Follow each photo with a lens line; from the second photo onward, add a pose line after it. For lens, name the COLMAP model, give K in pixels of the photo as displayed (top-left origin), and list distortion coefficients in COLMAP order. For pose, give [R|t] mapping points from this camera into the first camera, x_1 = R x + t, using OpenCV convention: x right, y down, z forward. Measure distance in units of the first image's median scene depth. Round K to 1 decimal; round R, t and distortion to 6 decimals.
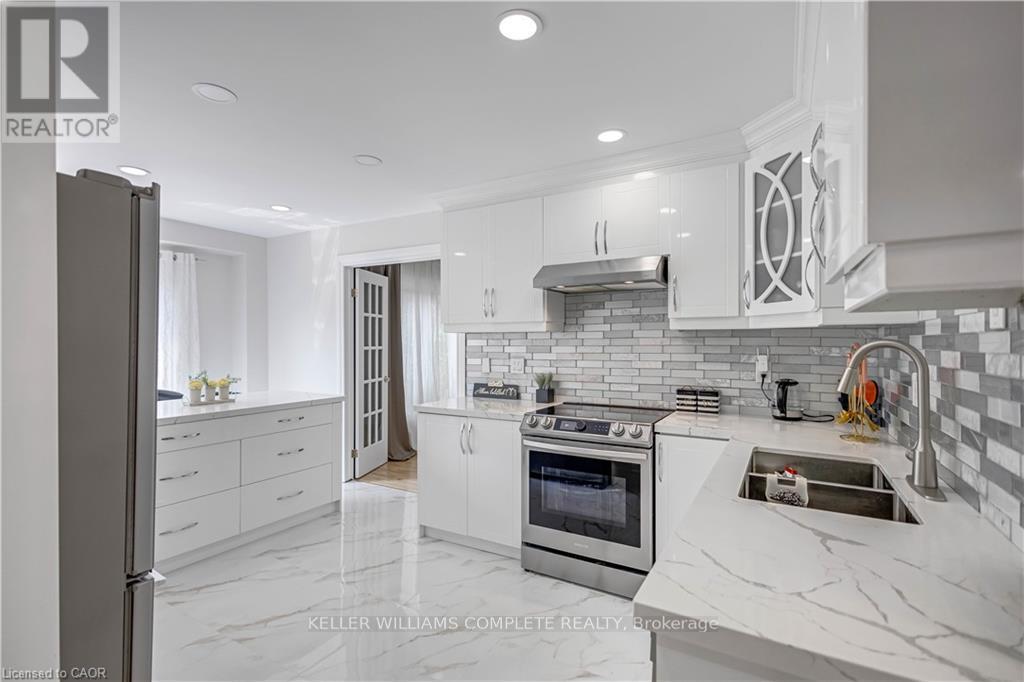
lens RADIAL K [[479.4, 0, 512.0], [0, 479.4, 341.0], [0, 0, 1]] dist [-0.001736, -0.000344]
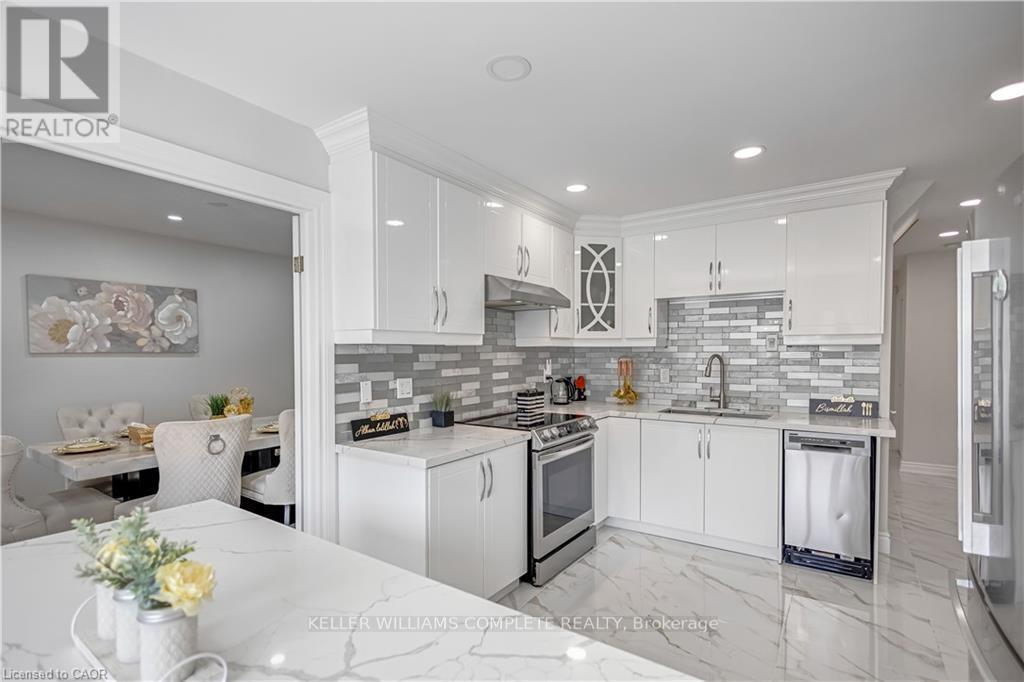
lens RADIAL K [[483.4, 0, 509.3], [0, 483.4, 371.1], [0, 0, 1]] dist [-0.003553, -0.001328]
pose [[0.079798, -0.034779, 0.996204, -1.102448], [0.006649, 0.999387, 0.034358, -0.001670], [-0.996789, 0.003883, 0.079980, 1.126264]]
